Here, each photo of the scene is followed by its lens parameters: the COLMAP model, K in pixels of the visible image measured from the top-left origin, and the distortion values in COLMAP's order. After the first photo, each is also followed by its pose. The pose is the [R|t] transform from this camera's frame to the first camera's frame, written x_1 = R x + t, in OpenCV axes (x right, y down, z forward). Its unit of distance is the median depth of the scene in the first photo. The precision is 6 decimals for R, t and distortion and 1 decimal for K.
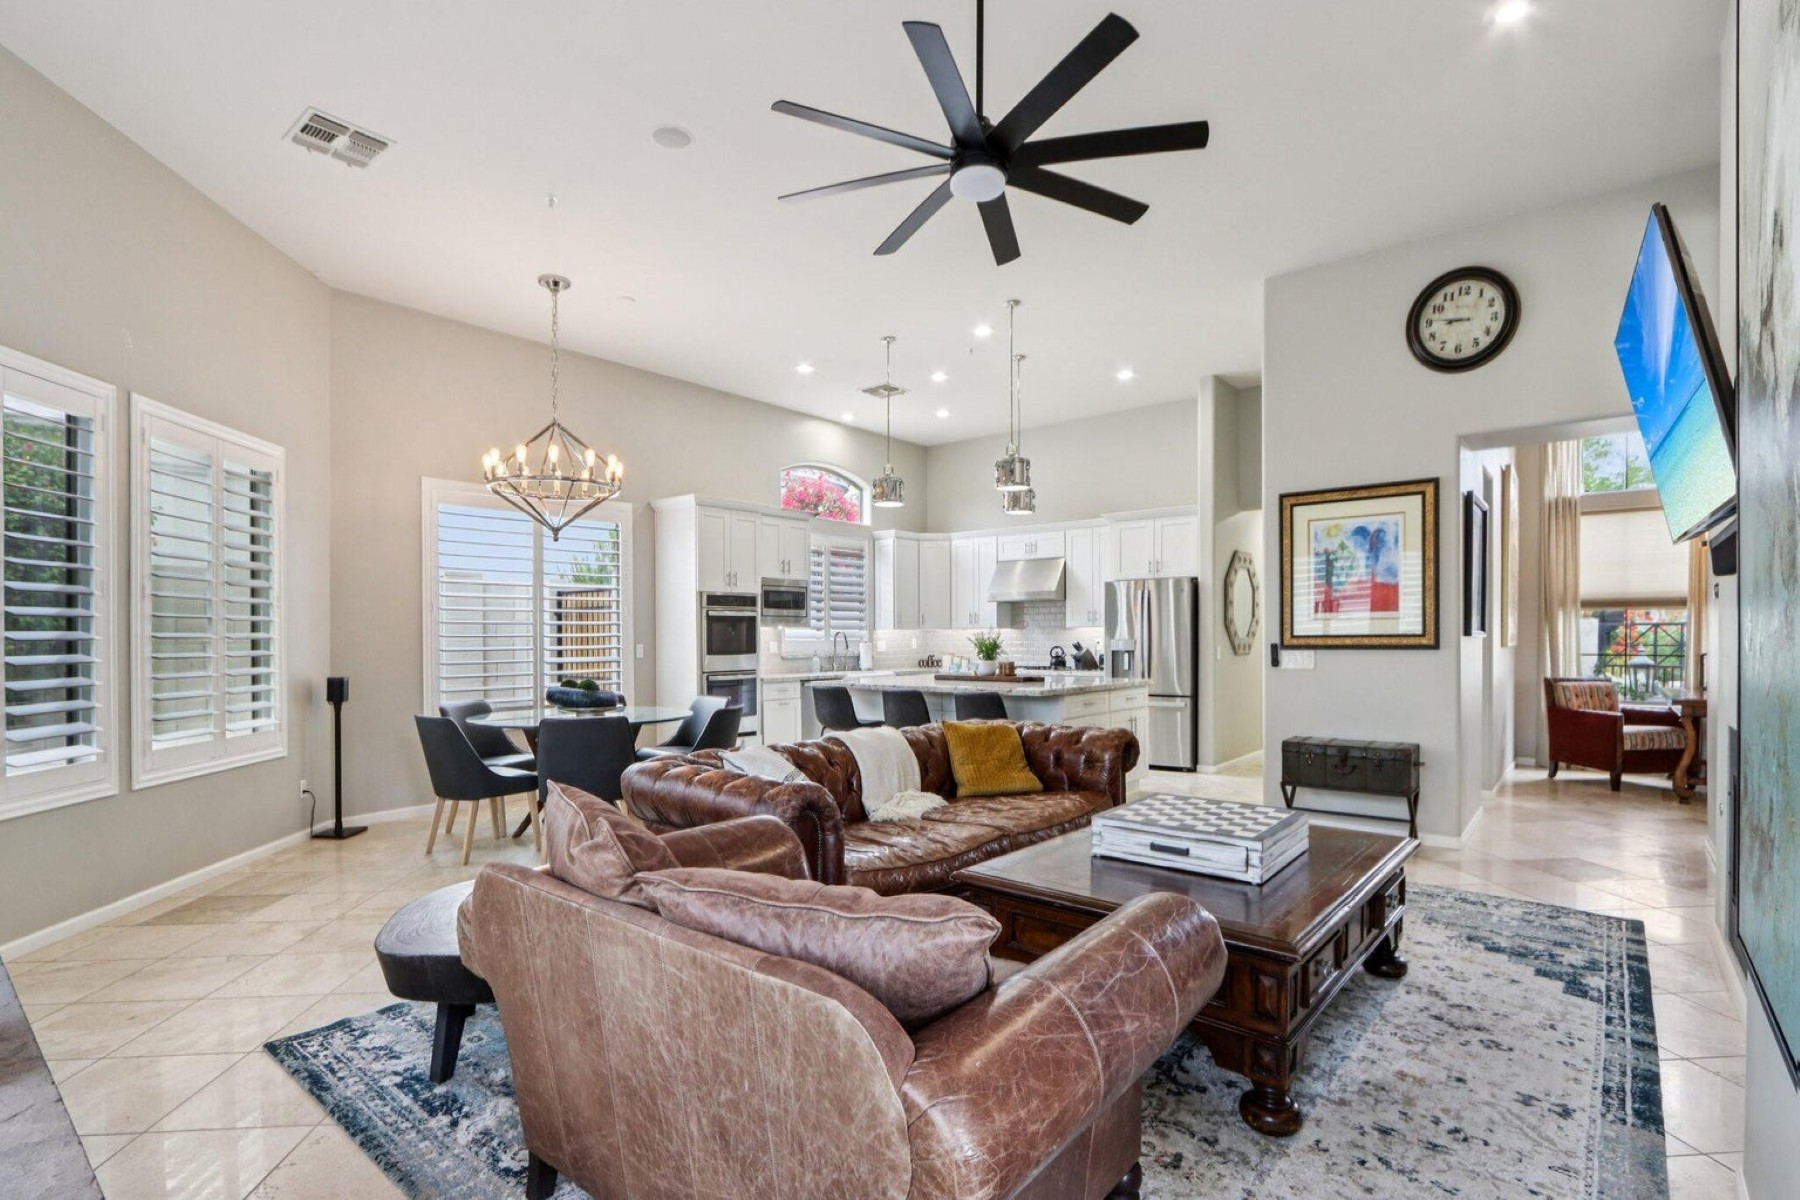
lens RADIAL K [[854.9, 0, 882.6], [0, 854.9, 658.9], [0, 0, 1]] dist [-0.009245, 0.001229]
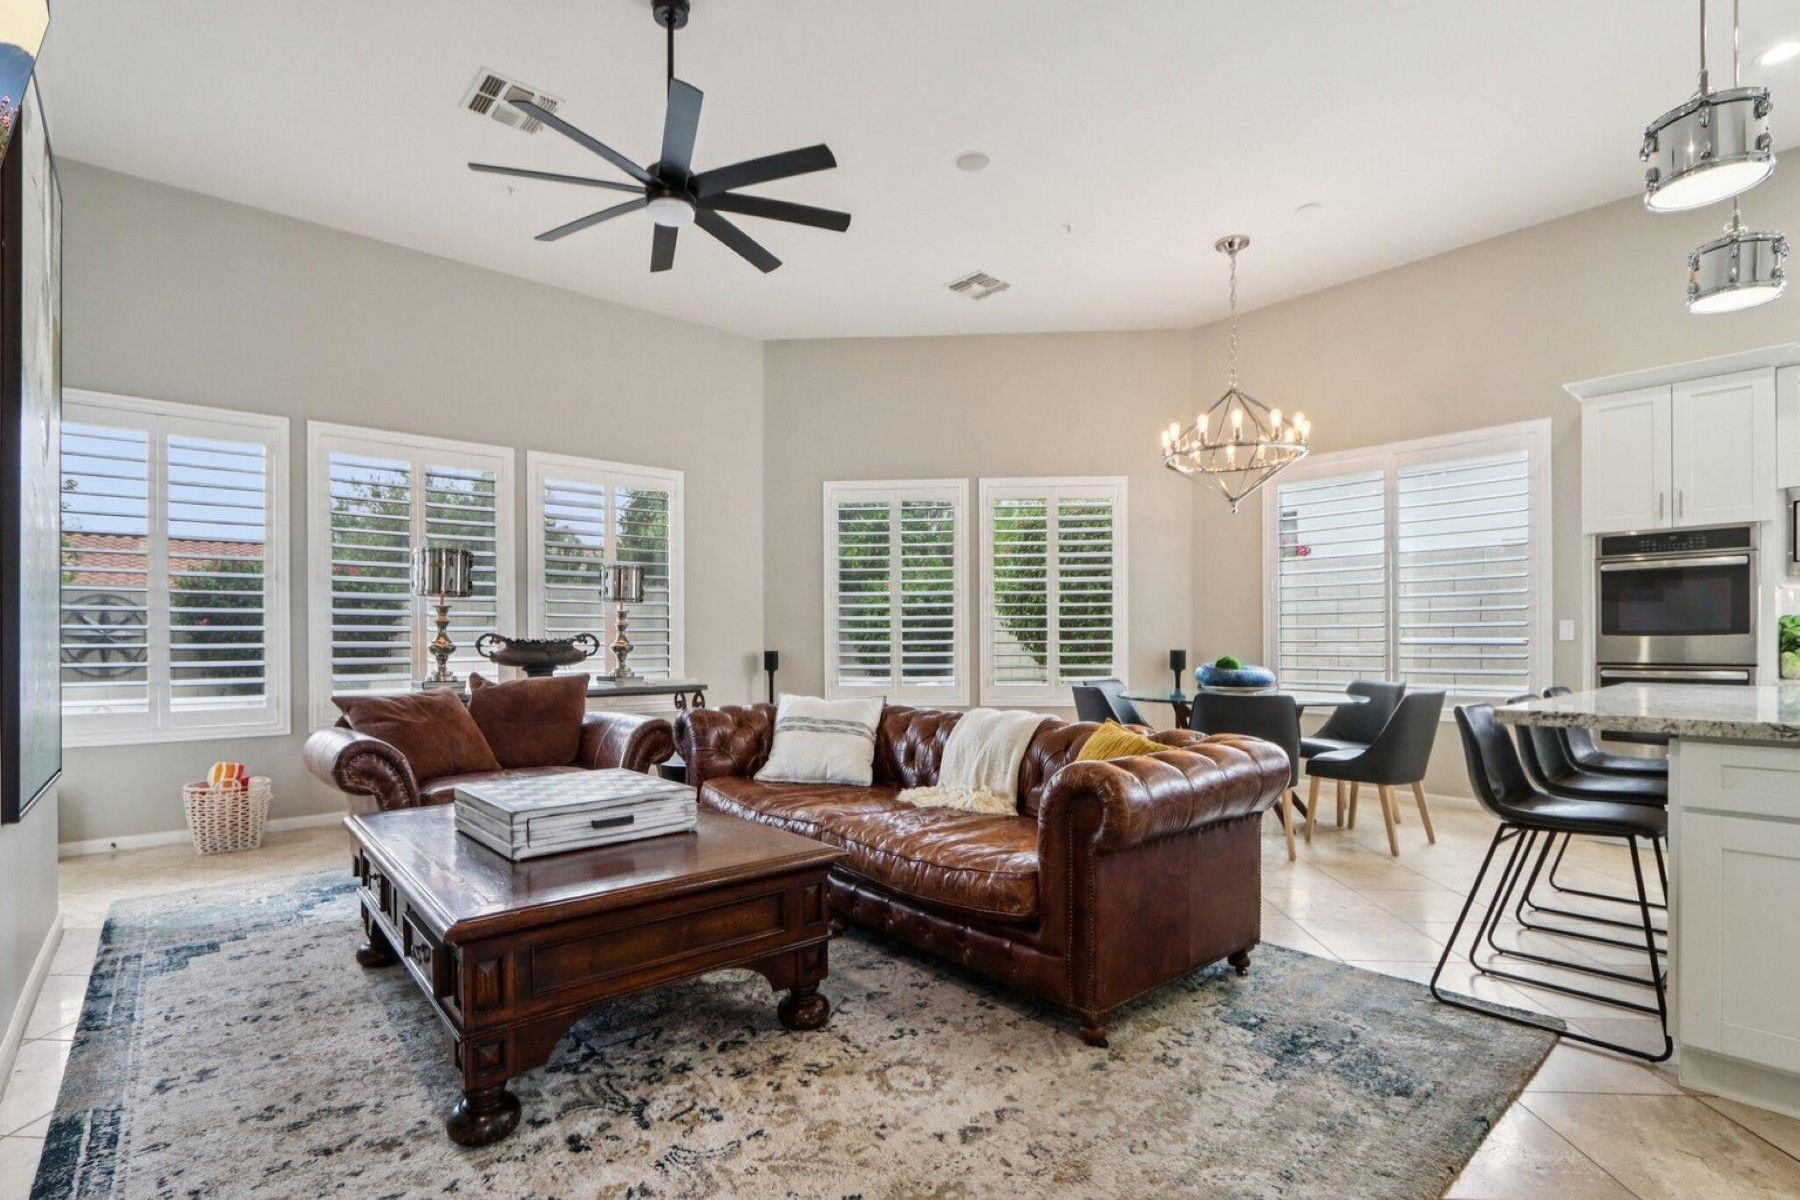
lens RADIAL K [[854.9, 0, 870.8], [0, 854.9, 639.7], [0, 0, 1]] dist [-0.009245, 0.001229]
pose [[-0.157052, 0.006277, -0.987570, 0.452084], [-0.020310, 0.999748, 0.009584, 0.002973], [0.987381, 0.021563, -0.156885, 0.538035]]
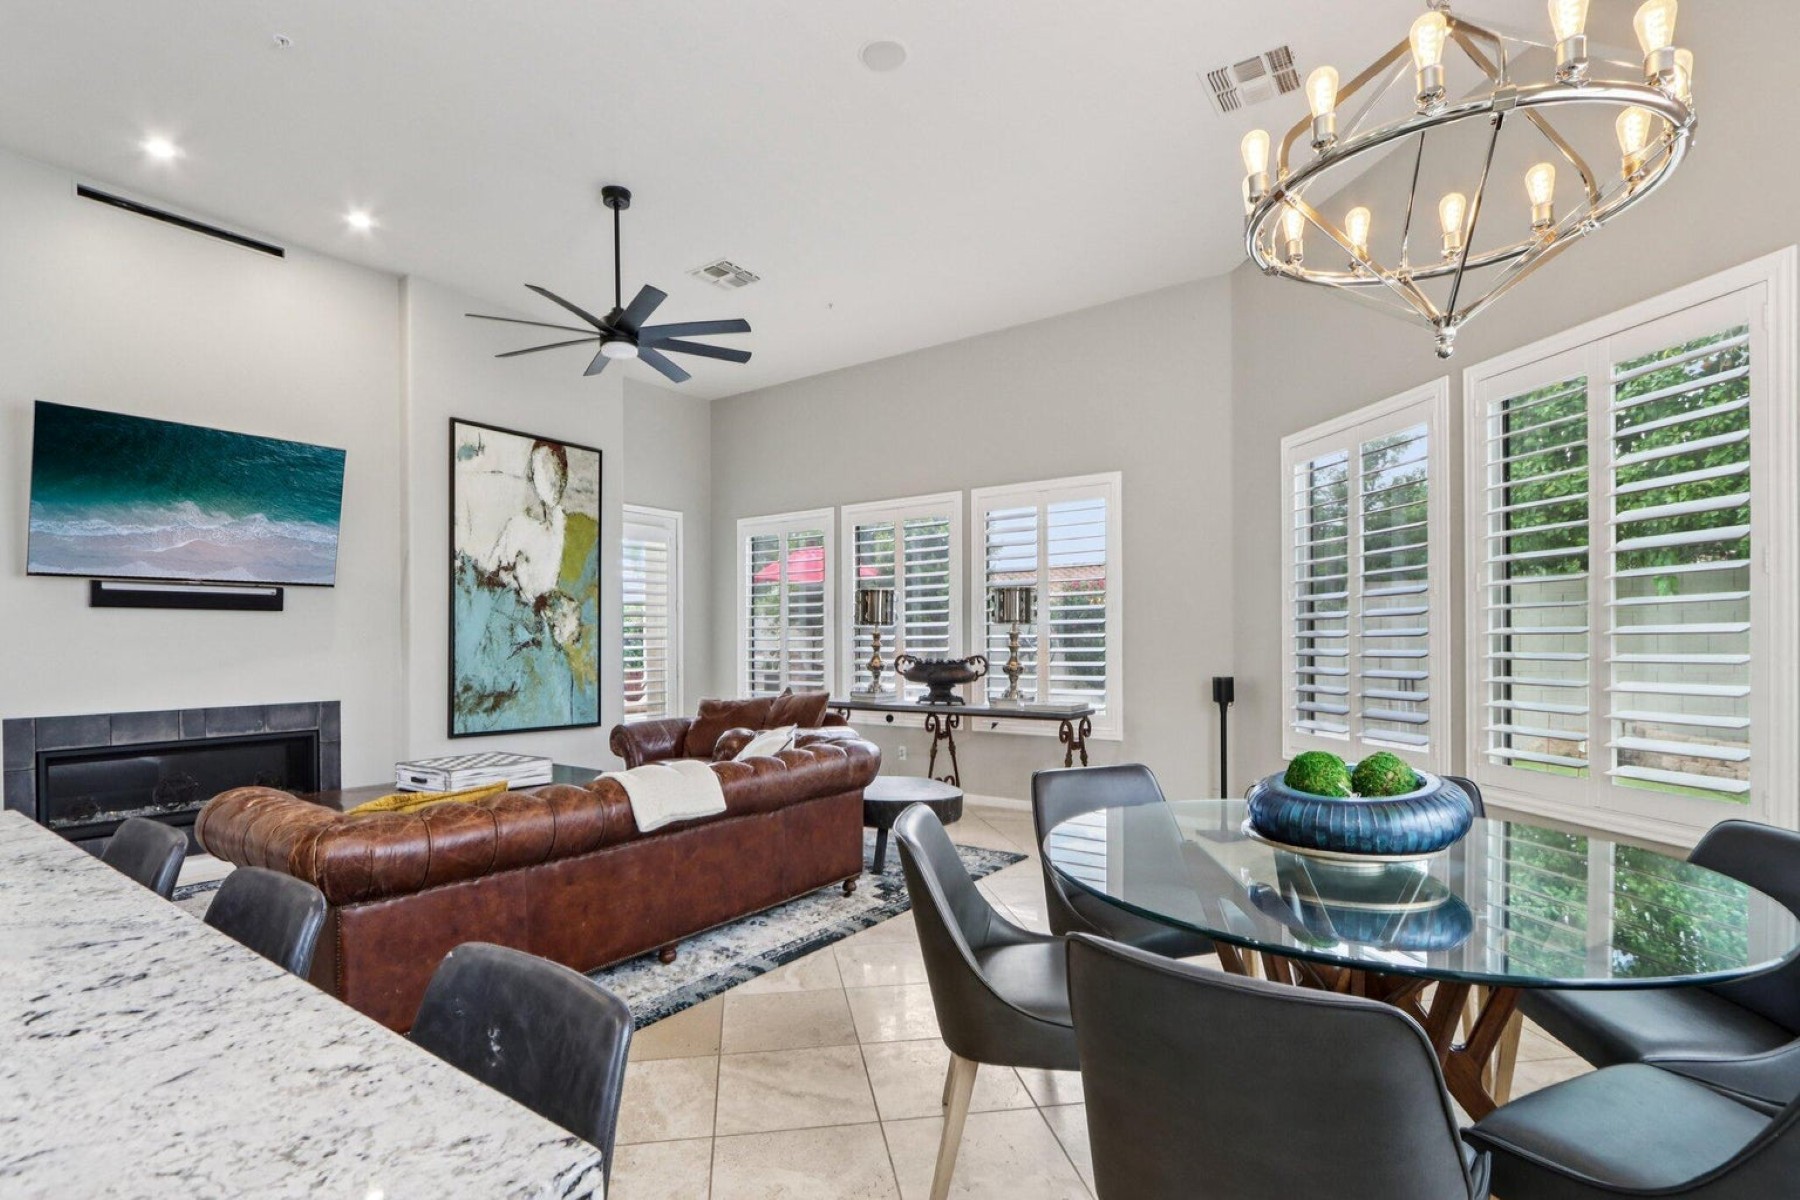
lens RADIAL K [[854.9, 0, 876.8], [0, 854.9, 631.0], [0, 0, 1]] dist [-0.009245, 0.001229]
pose [[-0.997970, 0.010949, -0.062732, -0.096100], [0.009874, 0.999799, 0.017424, -0.026977], [0.062910, 0.016769, -0.997878, 0.956513]]
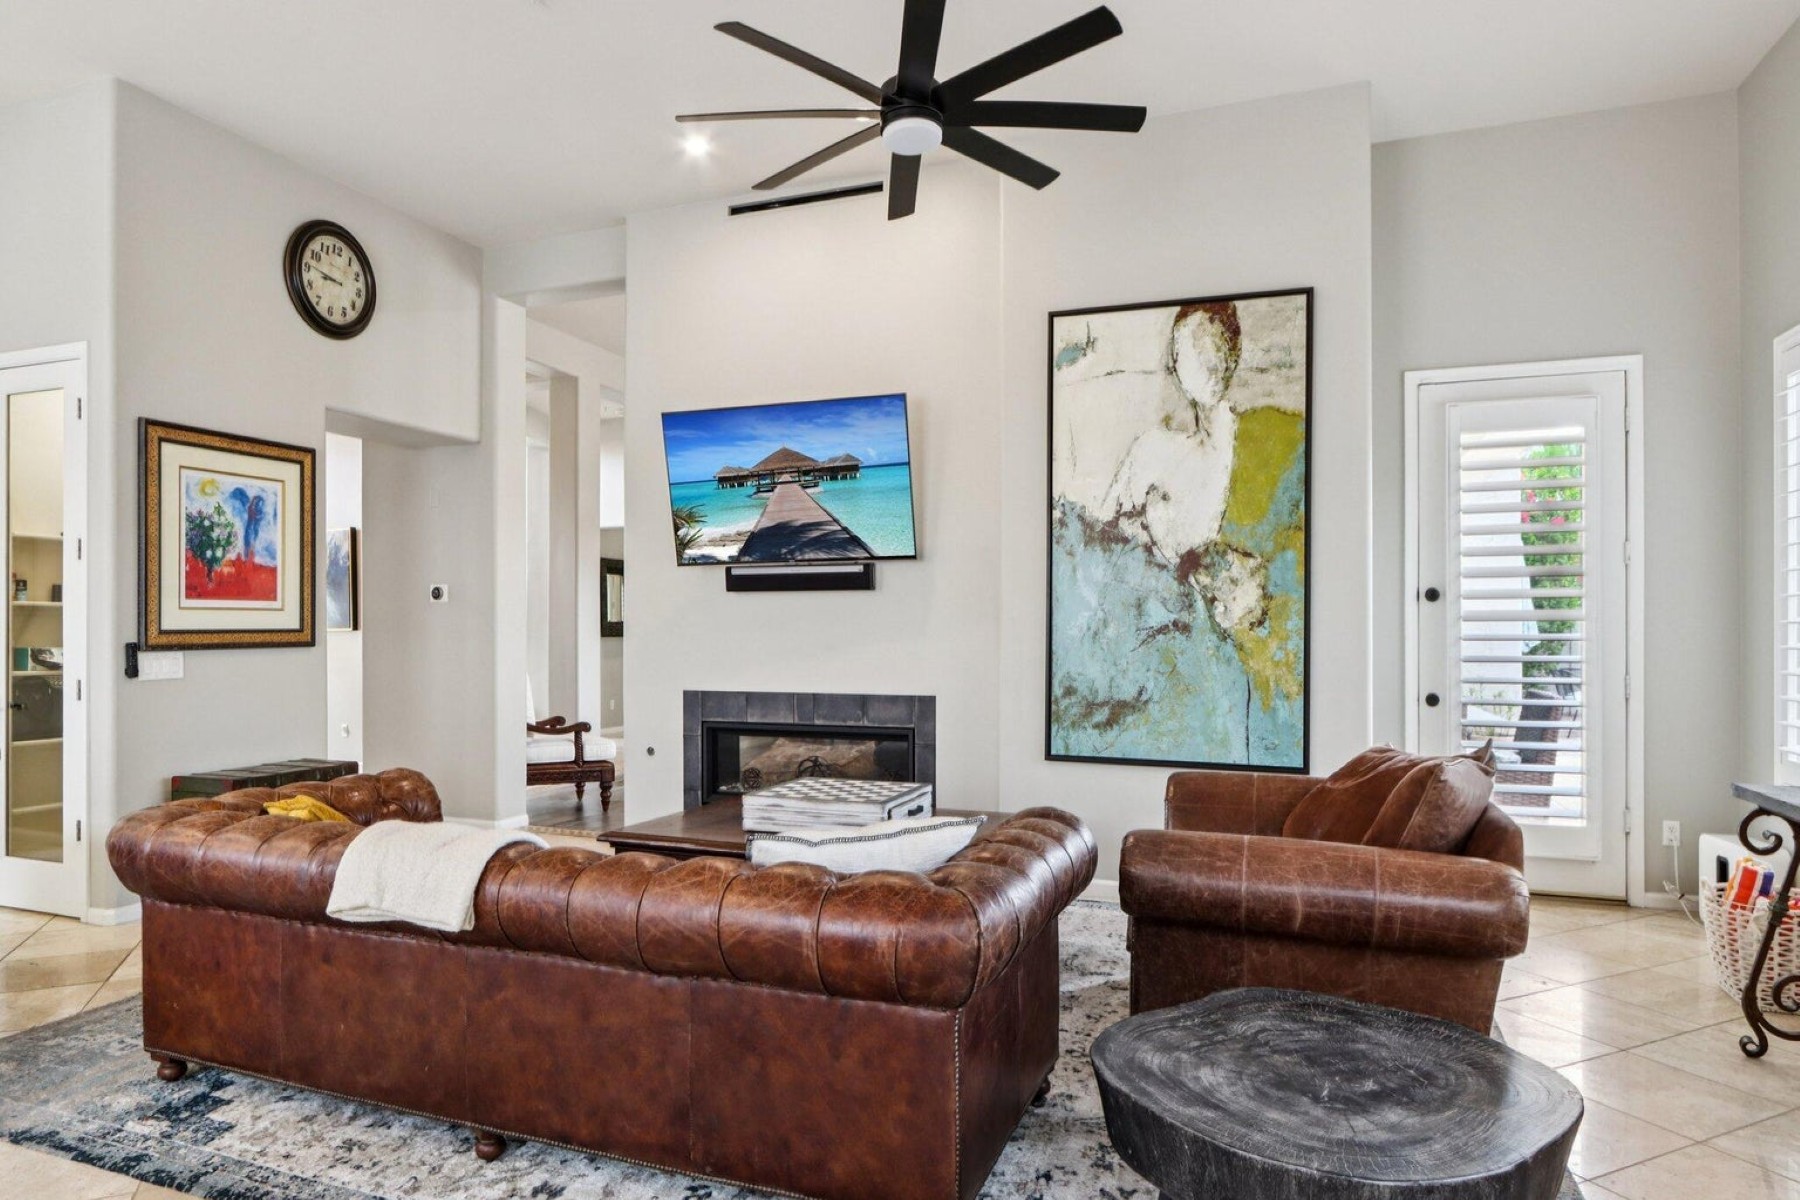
lens RADIAL K [[1054.9, 0, 909.8], [0, 1054.9, 615.1], [0, 0, 1]] dist [-0.005283, 0.000692]
pose [[-0.329371, 0.020251, 0.943984, -0.357776], [0.027385, 0.999554, -0.011888, -0.009461], [-0.943804, 0.021935, -0.329778, 0.506255]]
